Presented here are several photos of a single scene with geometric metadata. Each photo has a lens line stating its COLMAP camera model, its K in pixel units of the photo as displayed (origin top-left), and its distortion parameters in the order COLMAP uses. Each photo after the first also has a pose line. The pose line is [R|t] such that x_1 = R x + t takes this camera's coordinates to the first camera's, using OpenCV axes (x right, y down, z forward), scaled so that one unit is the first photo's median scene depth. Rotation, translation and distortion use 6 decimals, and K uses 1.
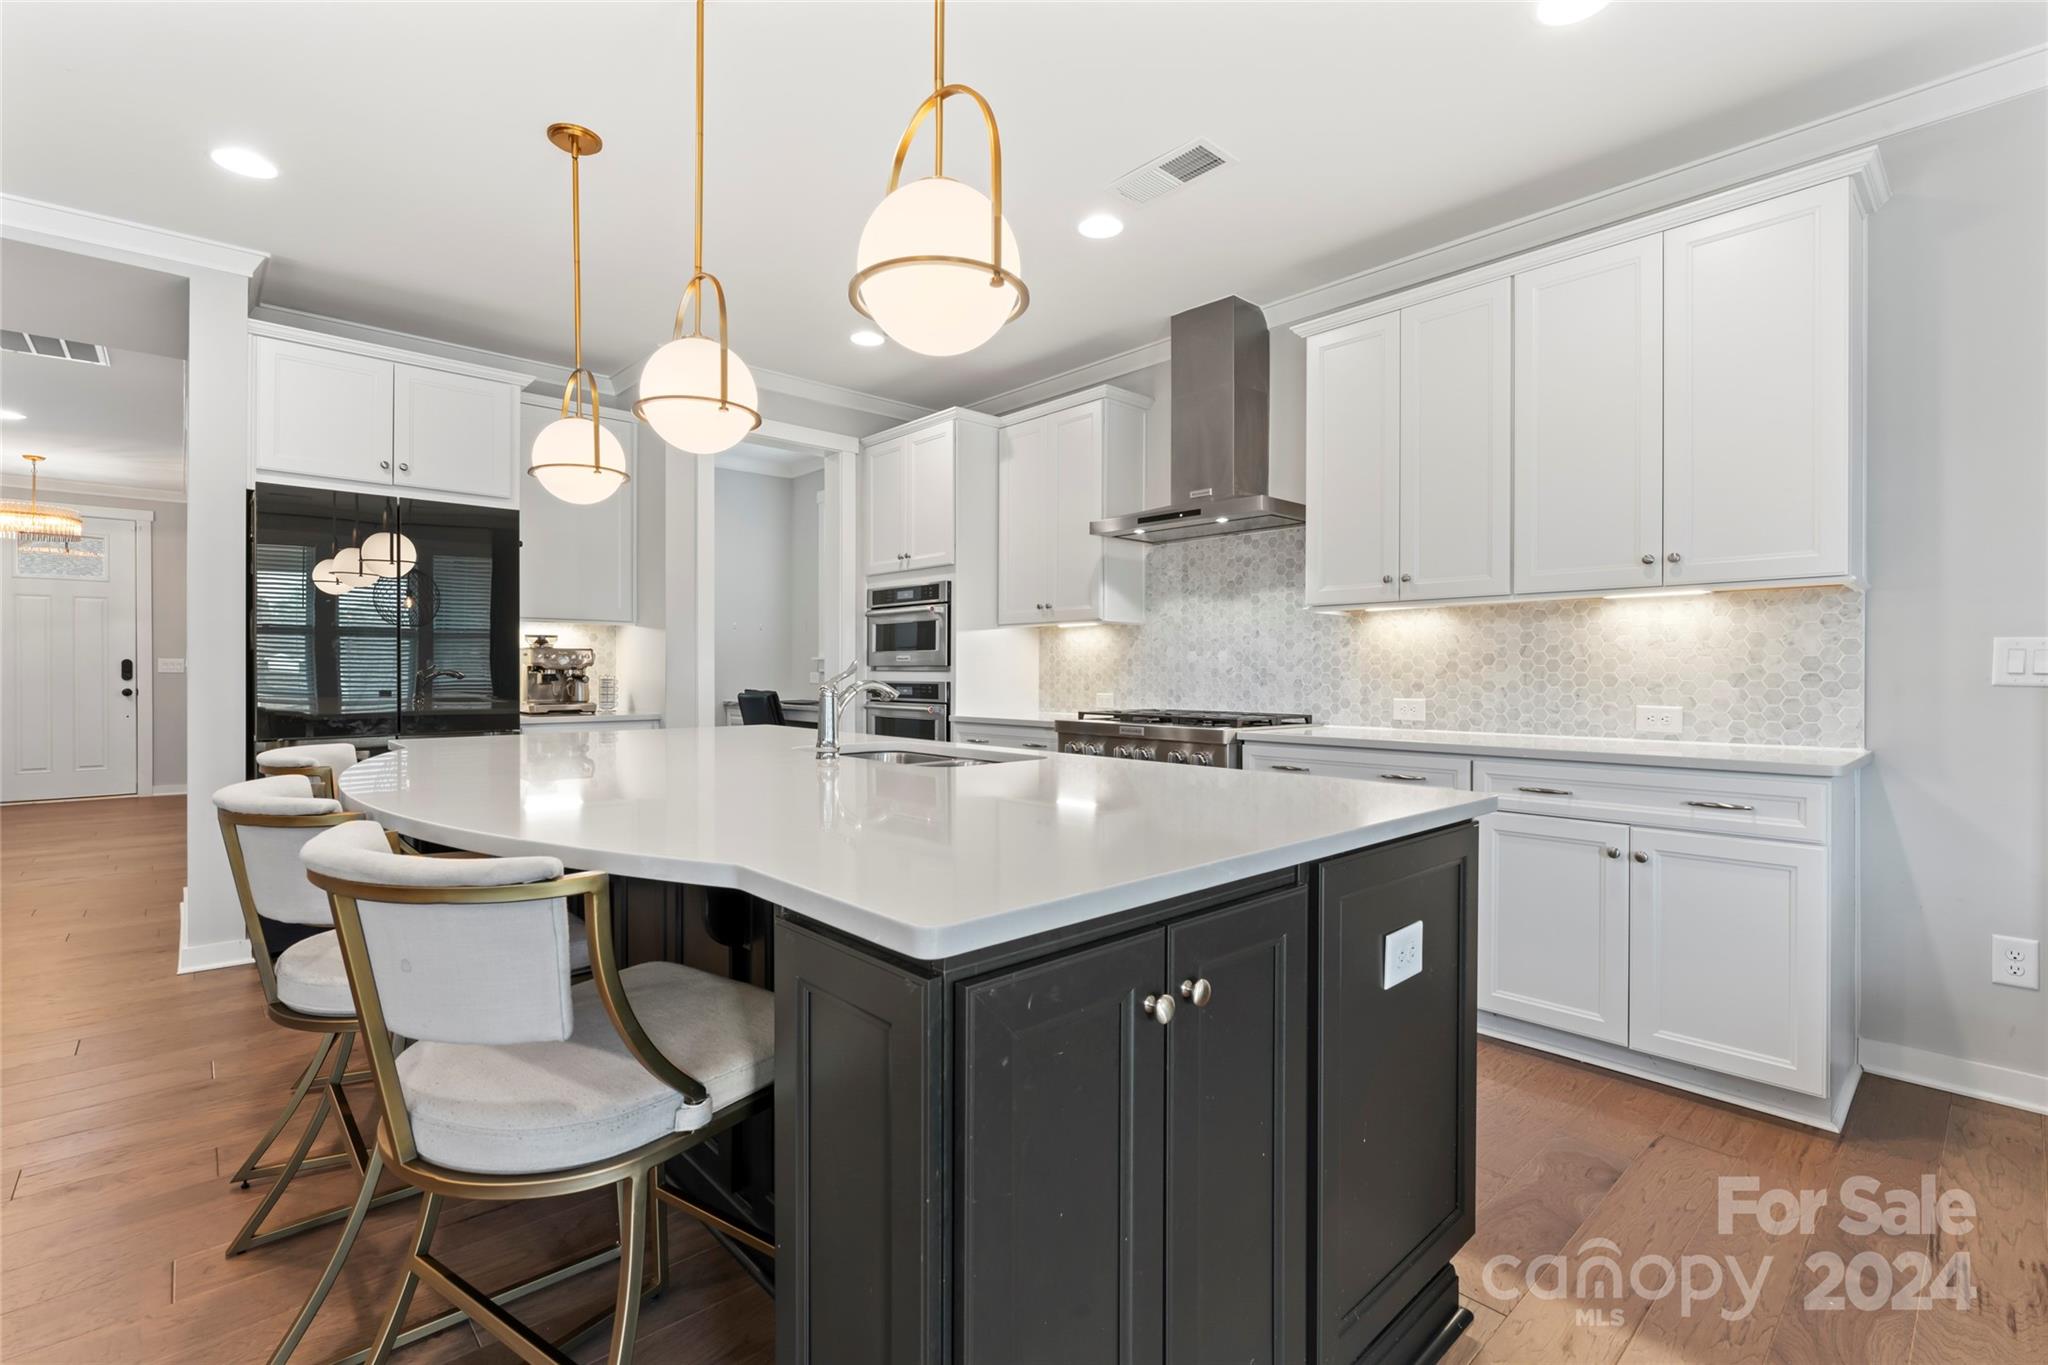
lens RADIAL K [[919.9, 0, 1014.1], [0, 919.9, 672.7], [0, 0, 1]] dist [-0.000664, 0.000436]
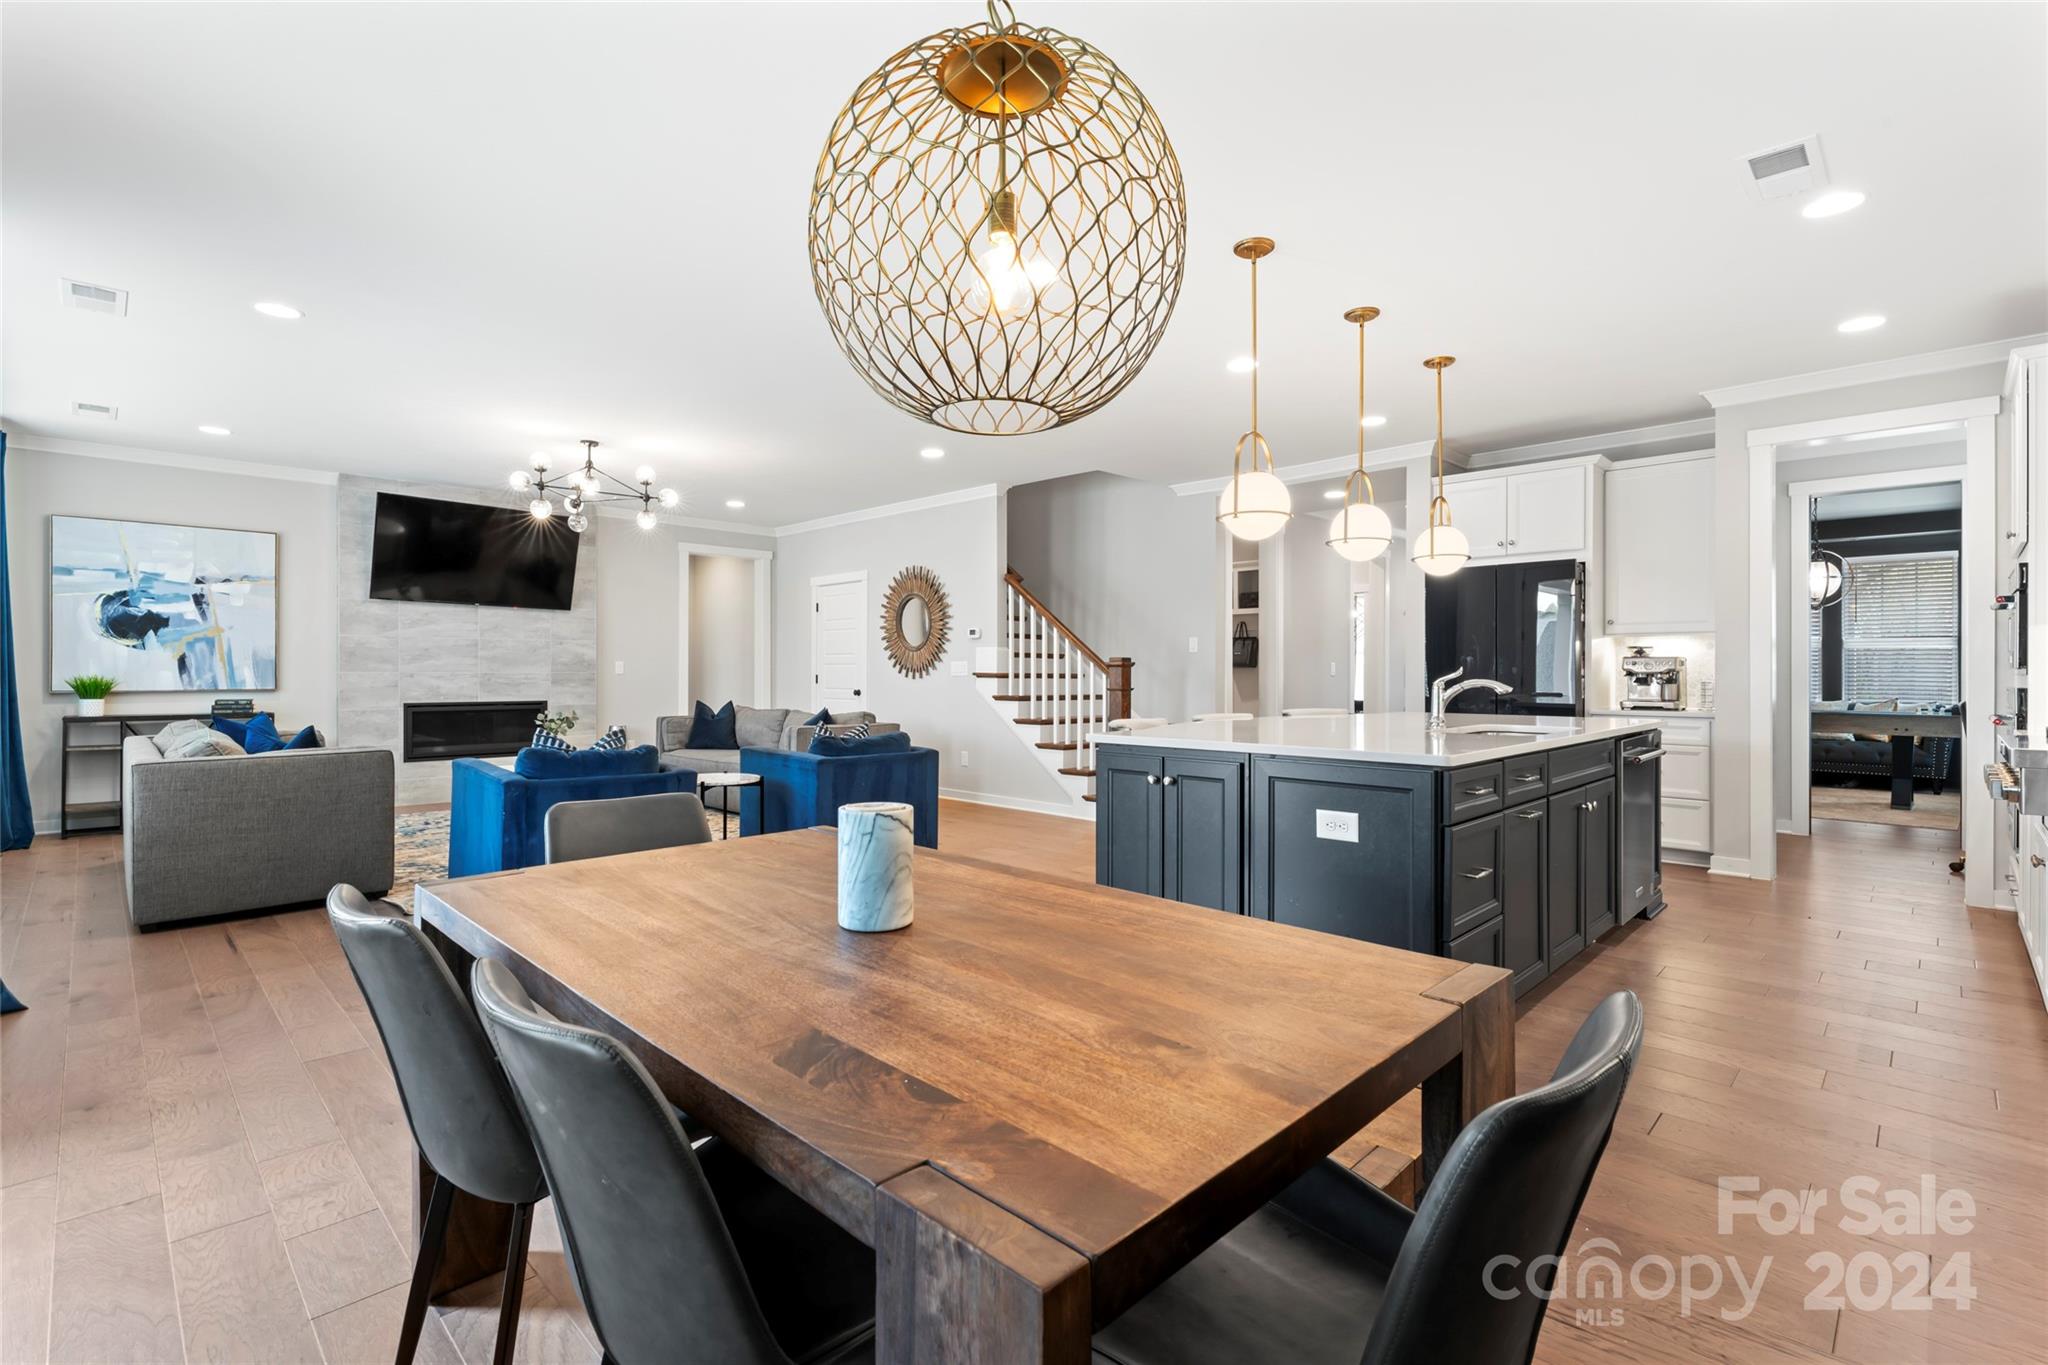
lens RADIAL K [[928.7, 0, 1015.4], [0, 928.7, 671.9], [0, 0, 1]] dist [-0.001234, 0.000481]
pose [[0.046879, -0.001762, -0.998899, 0.959689], [-0.005569, 0.999982, -0.002025, 0.001091], [0.998885, 0.005658, 0.046868, 0.111394]]
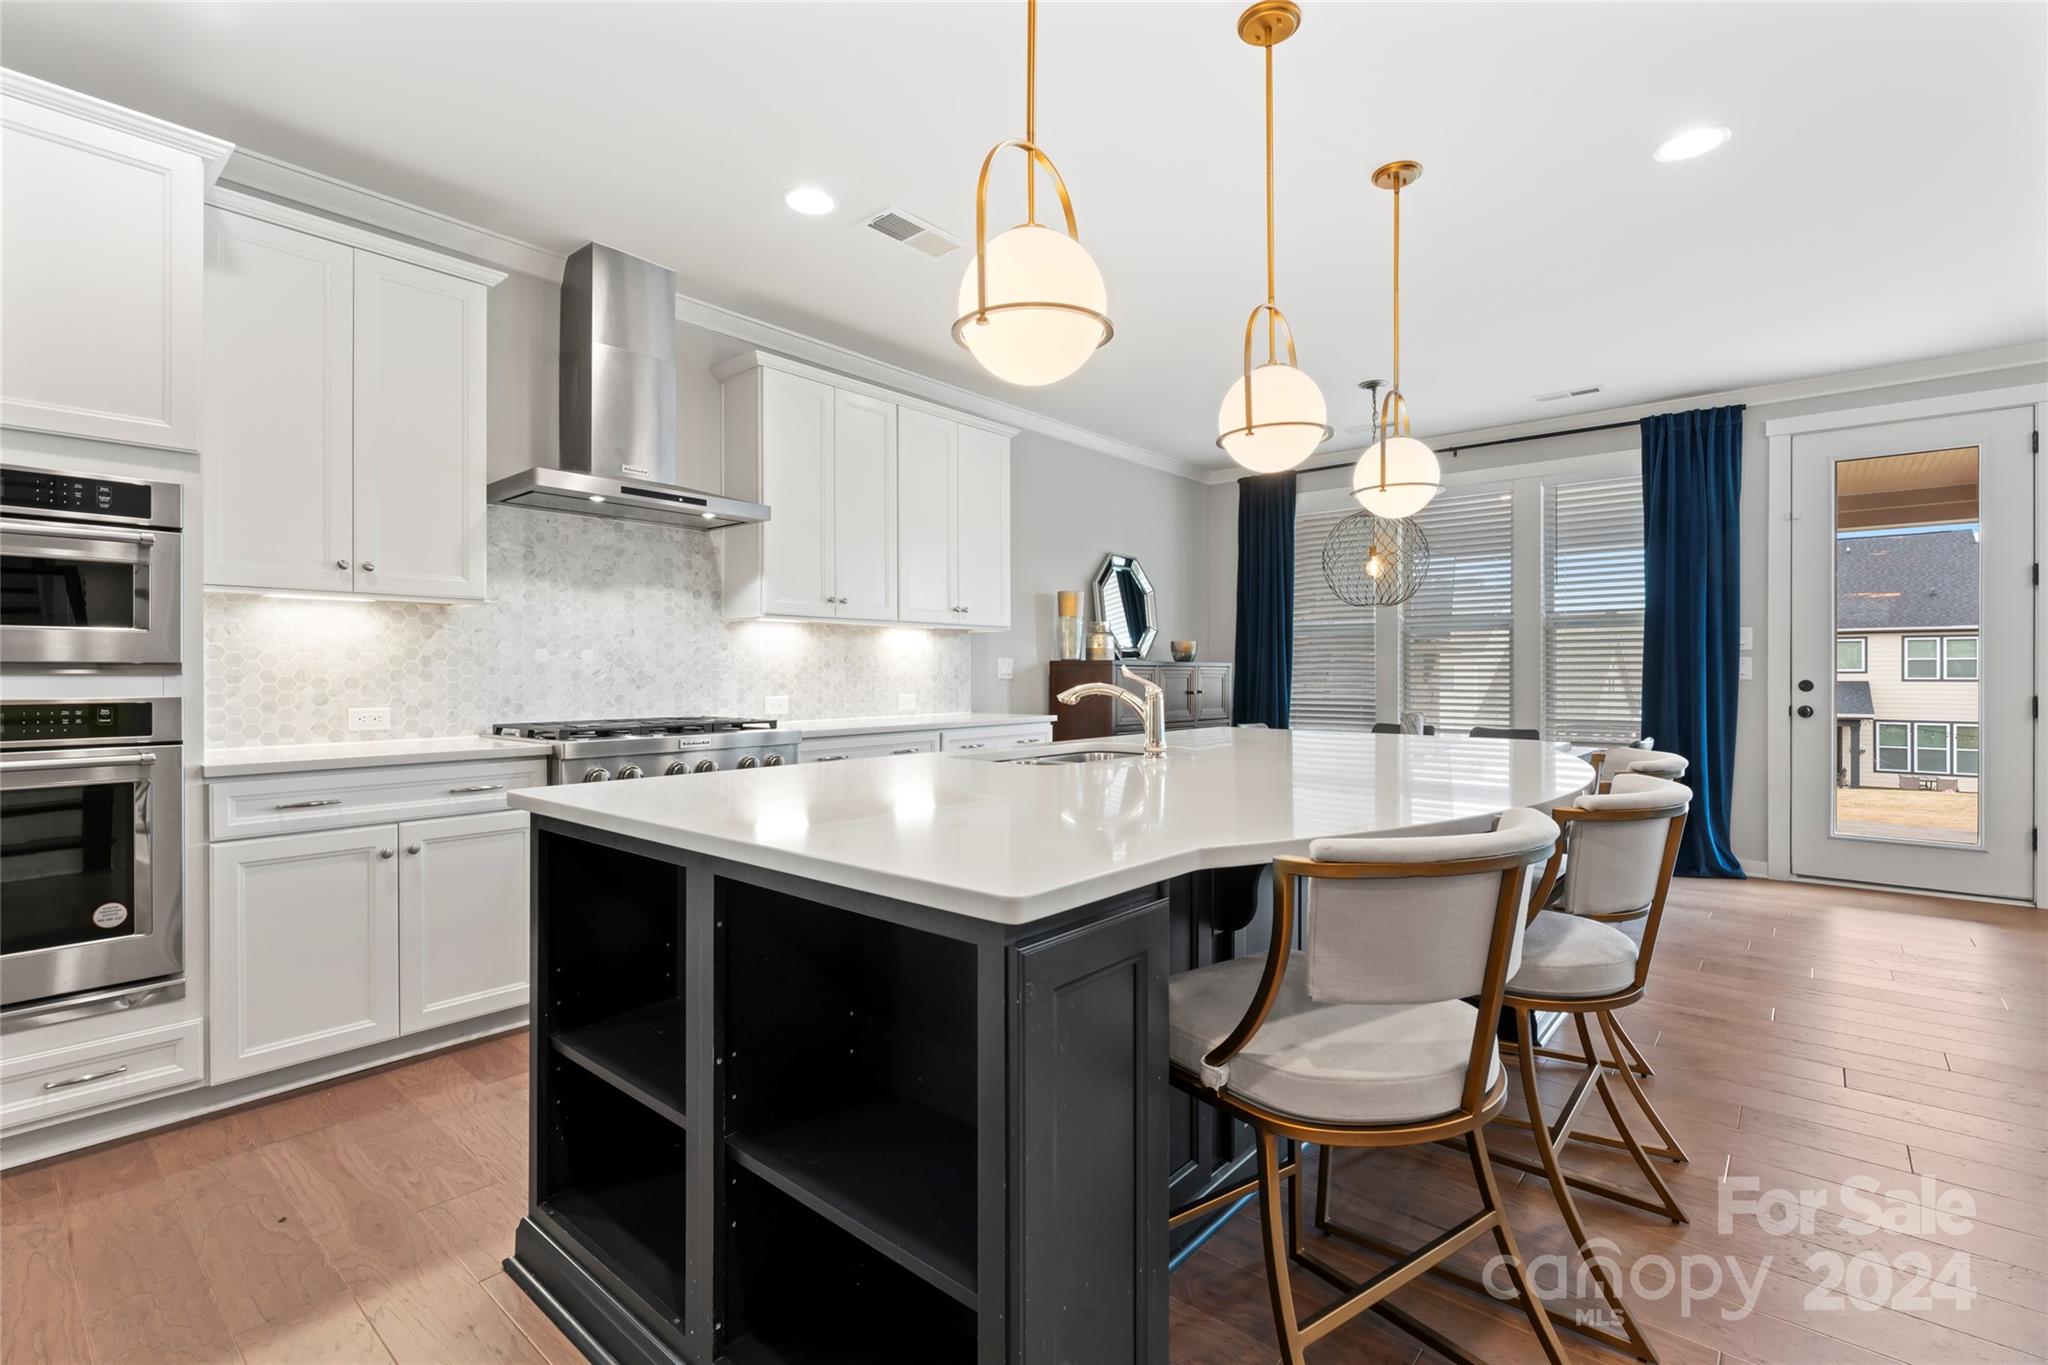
lens RADIAL K [[907.9, 0, 999.9], [0, 907.9, 676.8], [0, 0, 1]] dist [-0.012849, 0.000339]
pose [[-0.111974, -0.004499, 0.993701, -0.807949], [0.002043, 0.999987, 0.004758, -0.002398], [-0.993709, 0.002563, -0.111963, 0.883297]]
